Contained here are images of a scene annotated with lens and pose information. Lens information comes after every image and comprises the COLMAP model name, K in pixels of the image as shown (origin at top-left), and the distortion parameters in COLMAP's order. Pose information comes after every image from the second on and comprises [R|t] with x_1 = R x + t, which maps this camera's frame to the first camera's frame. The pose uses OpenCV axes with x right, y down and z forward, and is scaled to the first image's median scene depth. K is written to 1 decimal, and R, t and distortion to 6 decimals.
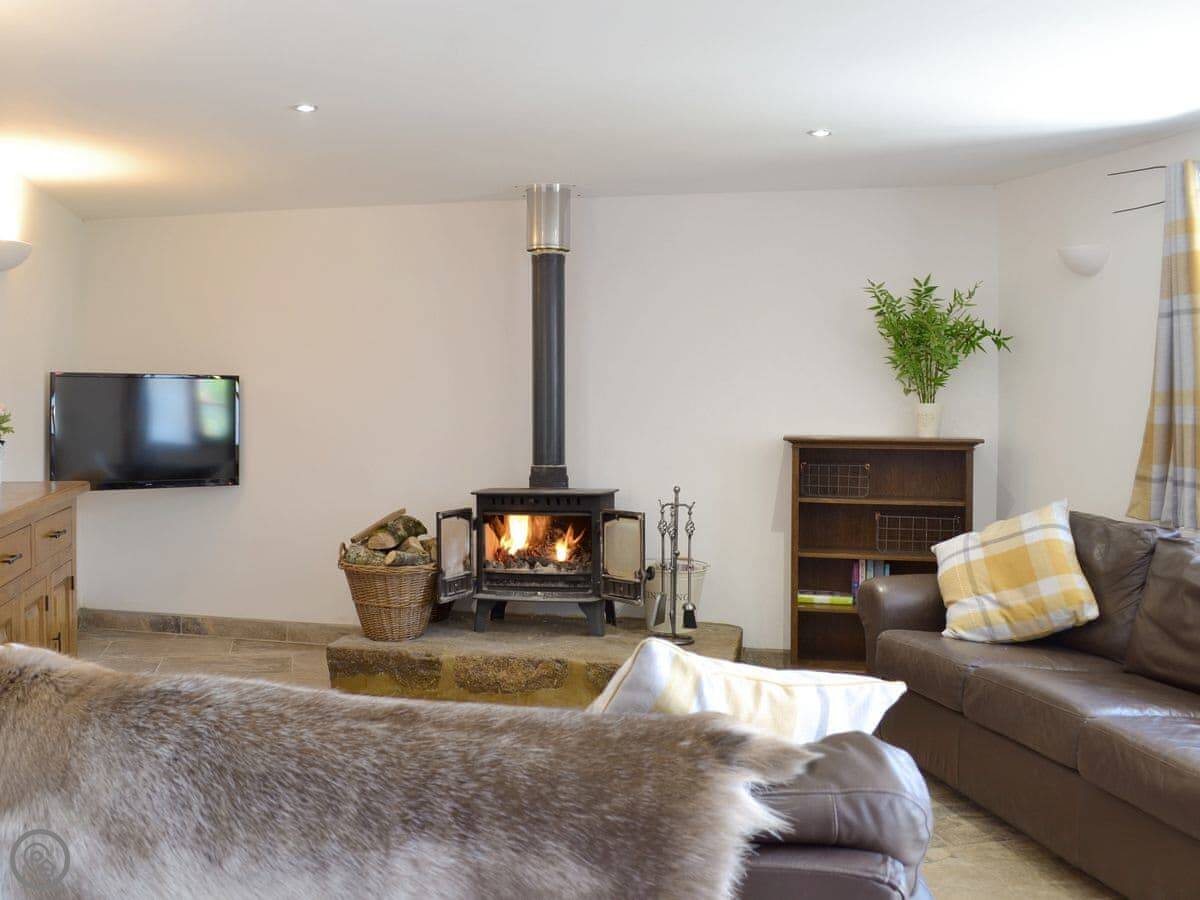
lens RADIAL K [[1173.2, 0, 599.9], [0, 1173.2, 415.8], [0, 0, 1]] dist [-0.049798, 0.010250]
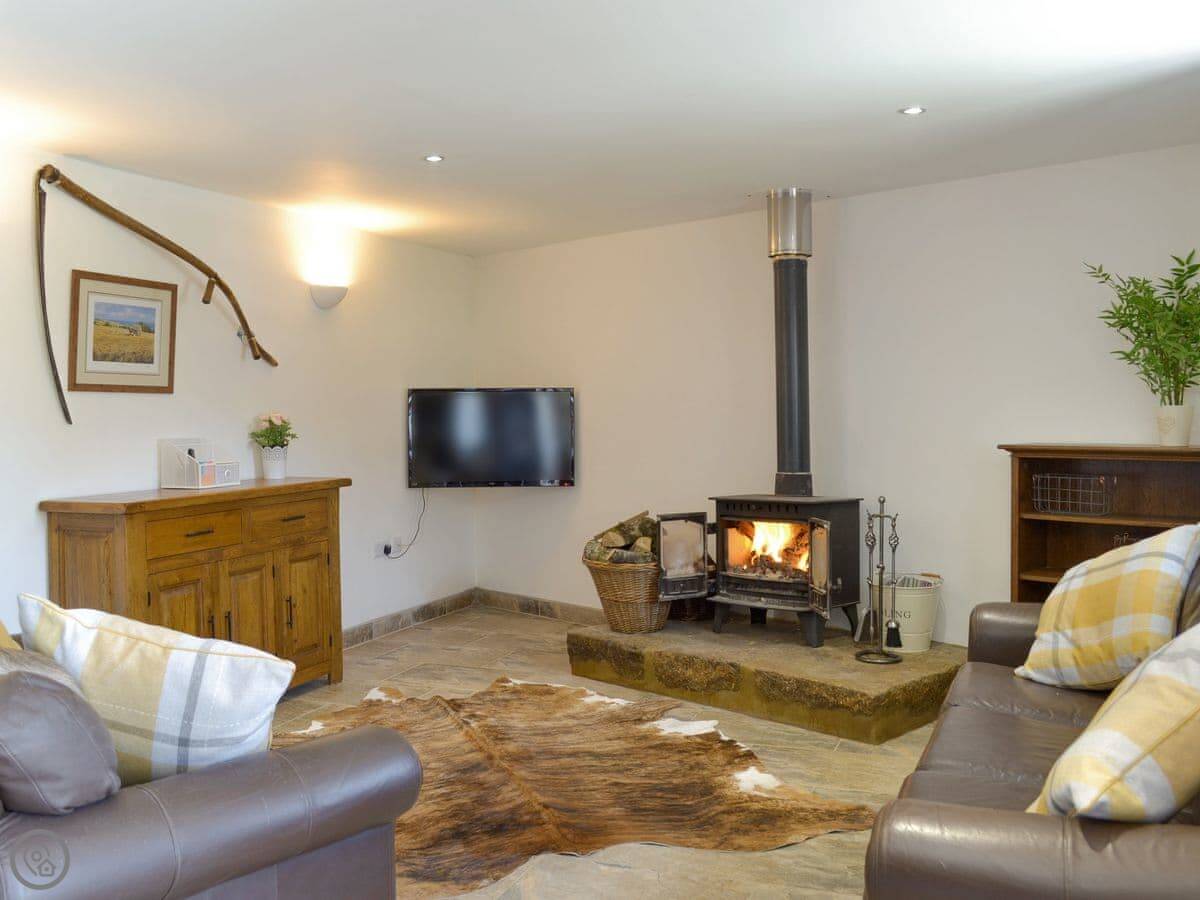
lens RADIAL K [[1183.3, 0, 600.0], [0, 1183.3, 450.0], [0, 0, 1]] dist [-0.053453, -0.007318]
pose [[0.838802, 0.006536, -0.544398, 0.389457], [0.005504, 0.999775, 0.020485, 0.001725], [0.544409, -0.020179, 0.838577, 0.077202]]
